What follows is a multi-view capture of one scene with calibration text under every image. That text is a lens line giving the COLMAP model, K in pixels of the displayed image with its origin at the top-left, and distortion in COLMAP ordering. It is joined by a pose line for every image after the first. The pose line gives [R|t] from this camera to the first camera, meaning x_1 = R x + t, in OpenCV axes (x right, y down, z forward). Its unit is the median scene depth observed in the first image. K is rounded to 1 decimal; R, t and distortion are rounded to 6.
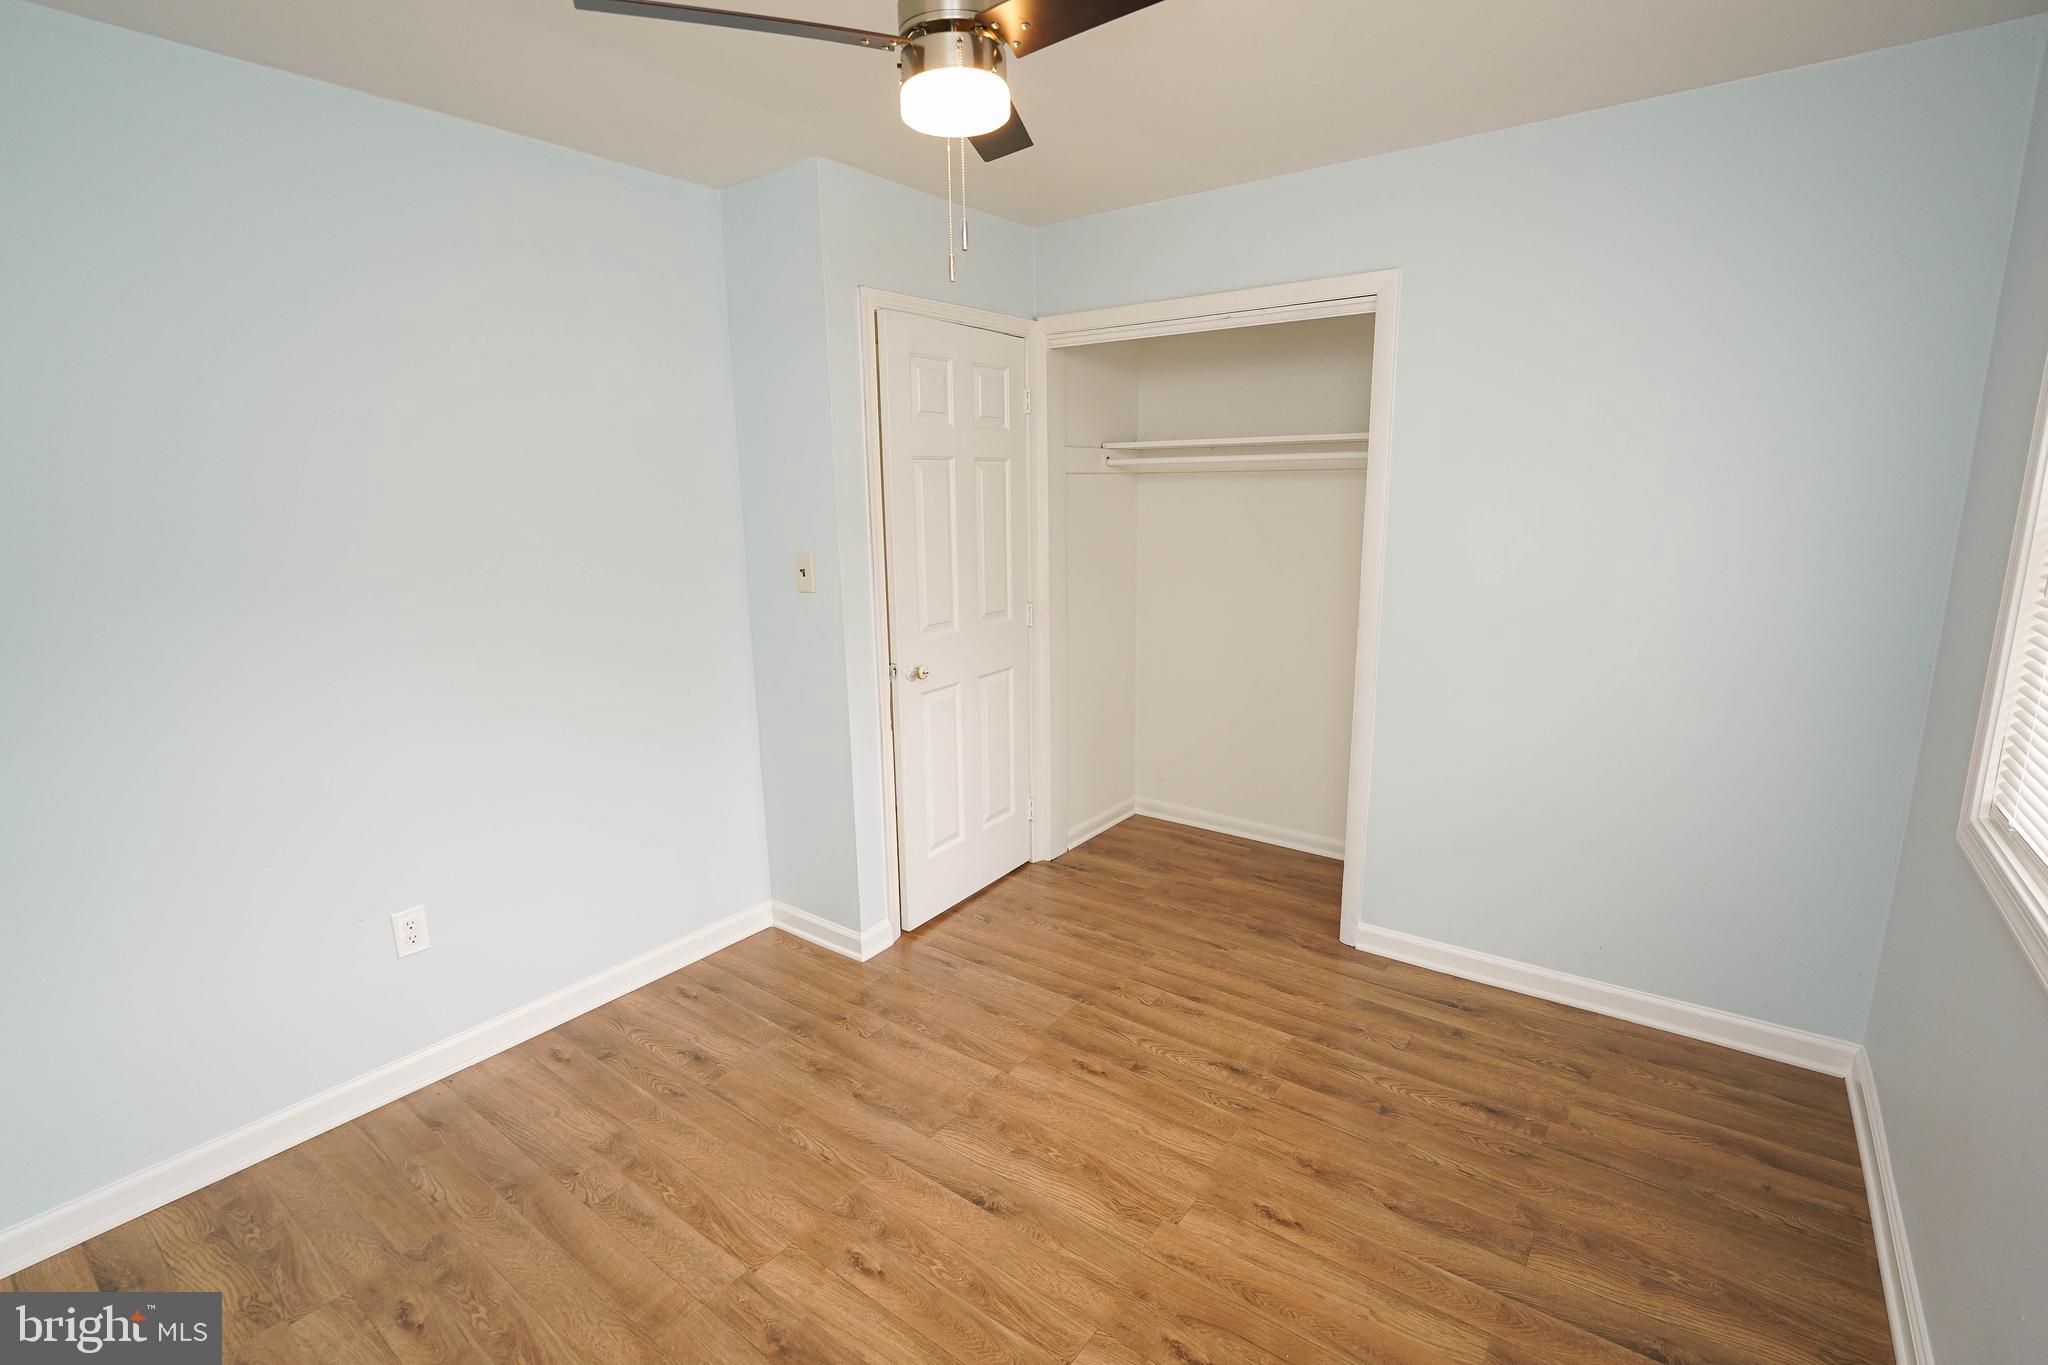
lens RADIAL K [[919.5, 0, 1024.0], [0, 919.5, 682.5], [0, 0, 1]] dist [-0.020991, 0.000131]
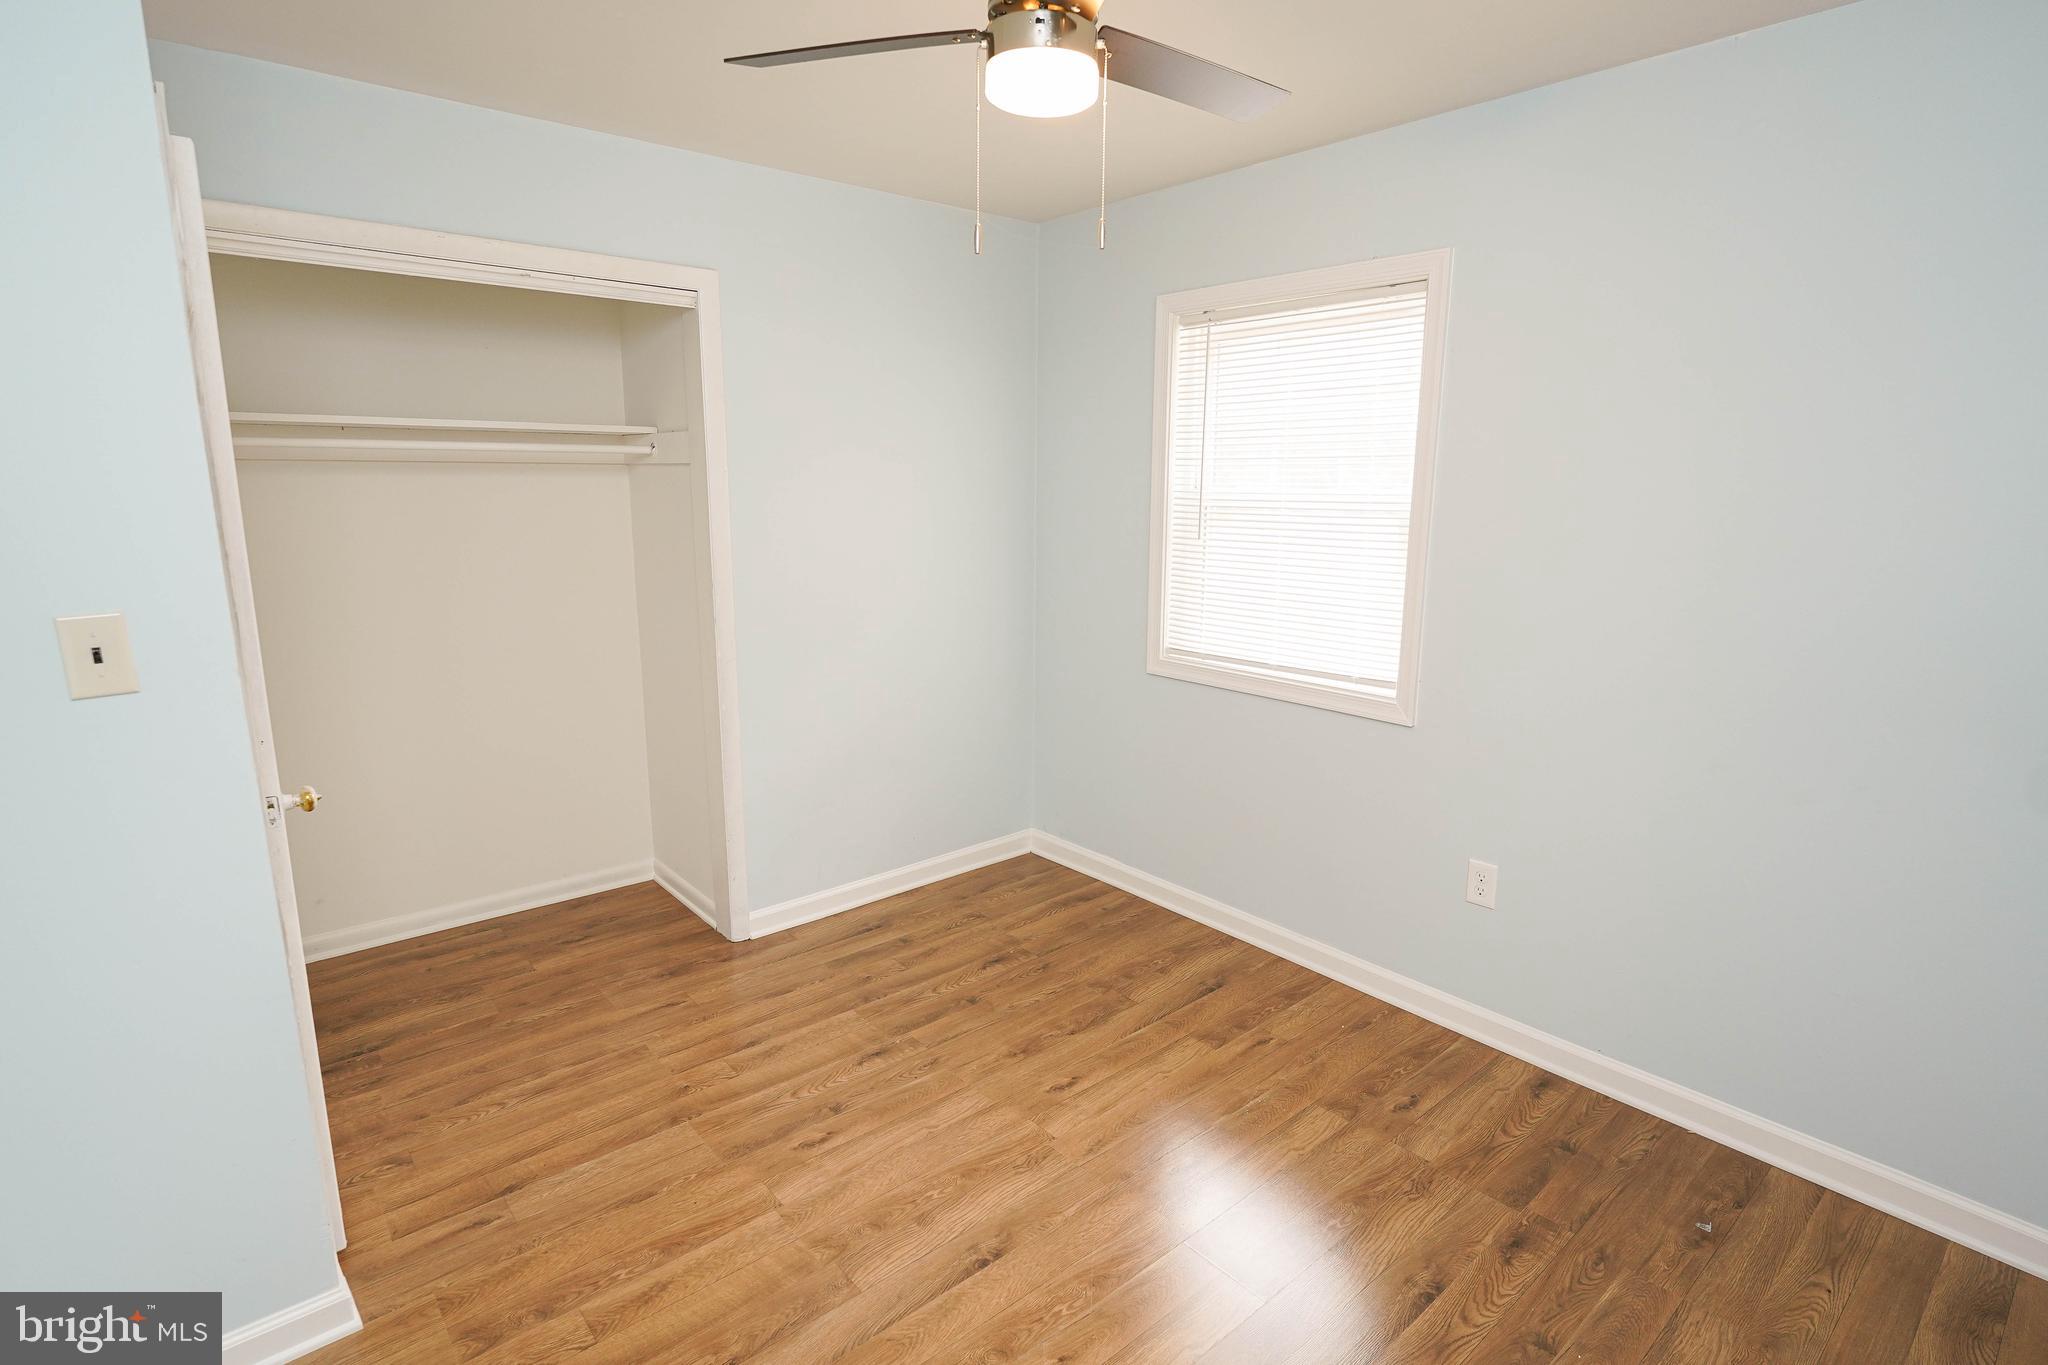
lens RADIAL K [[999.8, 0, 986.5], [0, 999.8, 681.6], [0, 0, 1]] dist [-0.016330, -0.000125]
pose [[0.249148, -0.178517, 0.951870, -0.742491], [0.195028, 0.971977, 0.131241, -0.103397], [-0.948625, 0.152943, 0.276982, 0.530535]]
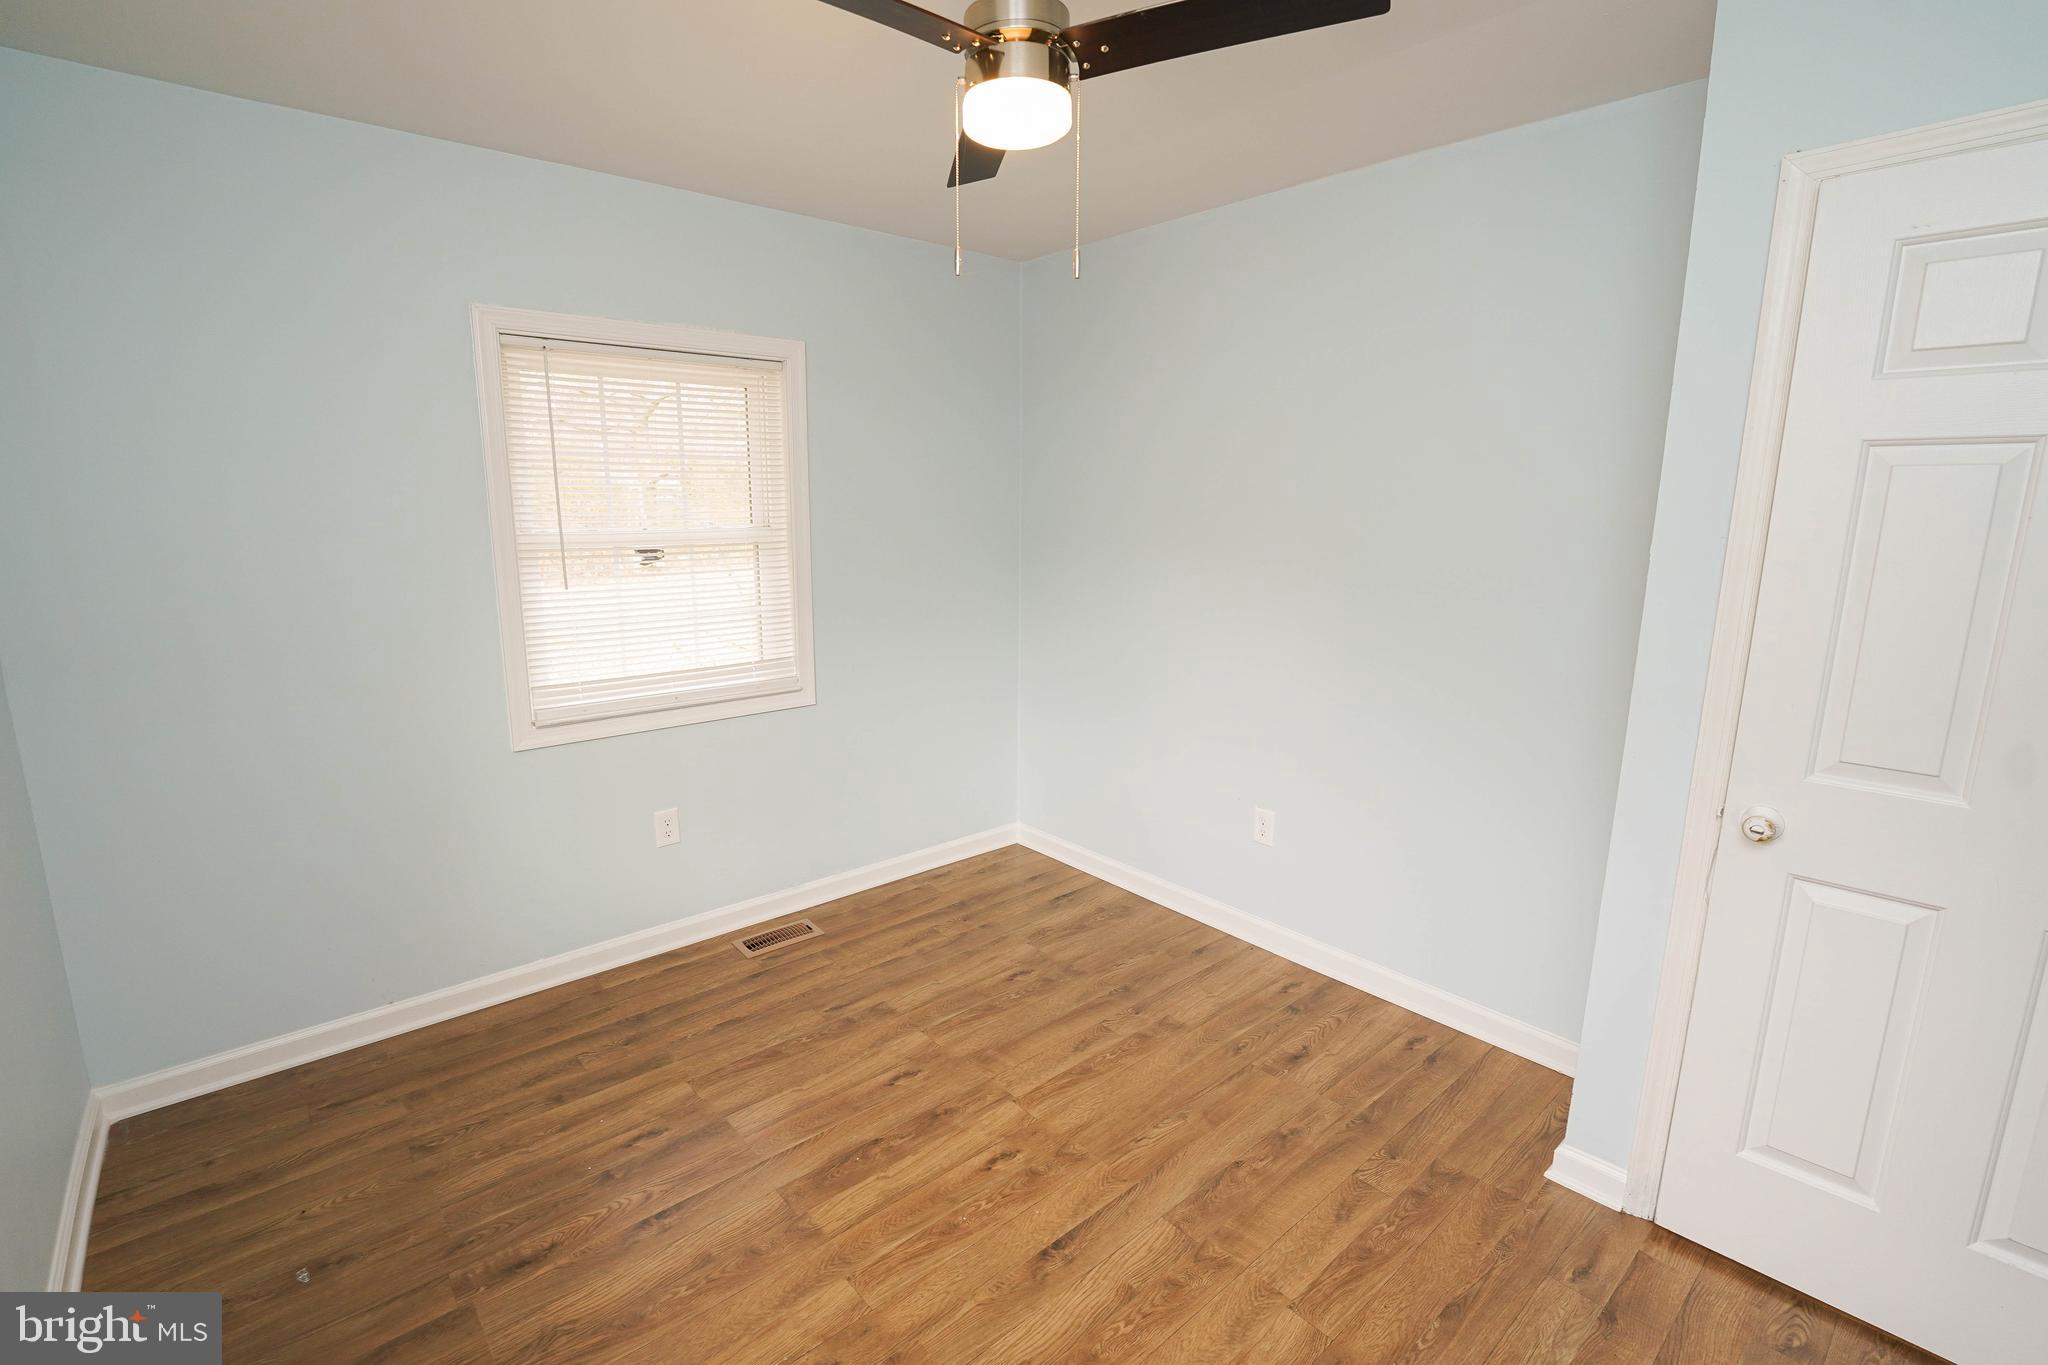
lens RADIAL K [[952.5, 0, 1024.0], [0, 952.5, 682.5], [0, 0, 1]] dist [0.000199, -0.010495]
pose [[-0.200025, 0.206234, -0.957840, 0.658189], [-0.206008, 0.946891, 0.246897, -0.187796], [0.957889, 0.246708, -0.146916, 0.809530]]
